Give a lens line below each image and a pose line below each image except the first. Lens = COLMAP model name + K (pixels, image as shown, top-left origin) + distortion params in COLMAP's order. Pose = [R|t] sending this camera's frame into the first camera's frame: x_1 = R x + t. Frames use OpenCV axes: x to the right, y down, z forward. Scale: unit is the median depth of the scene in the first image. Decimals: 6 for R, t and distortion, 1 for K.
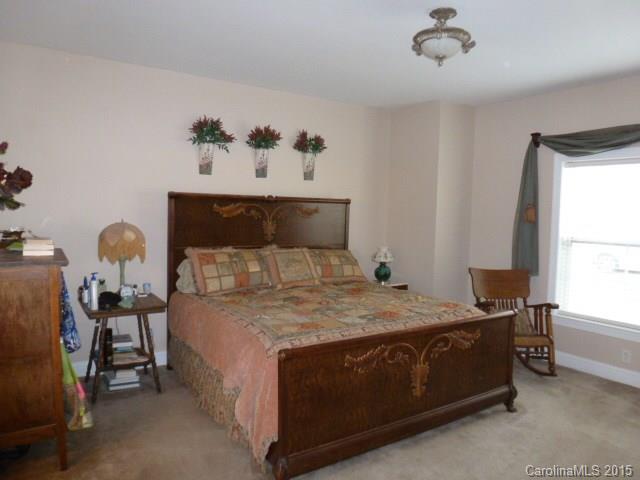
lens RADIAL K [[453.9, 0, 320.0], [0, 453.9, 240.0], [0, 0, 1]] dist [-0.065147, 0.004203]
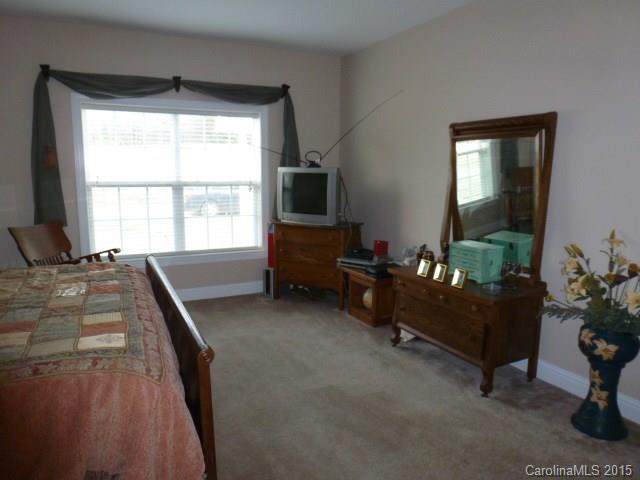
lens RADIAL K [[453.9, 0, 320.0], [0, 453.9, 240.0], [0, 0, 1]] dist [-0.065147, 0.004203]
pose [[0.081691, -0.174843, 0.981202, -0.388708], [0.051686, 0.983911, 0.171022, -0.021332], [-0.995317, 0.036744, 0.089413, 0.408232]]
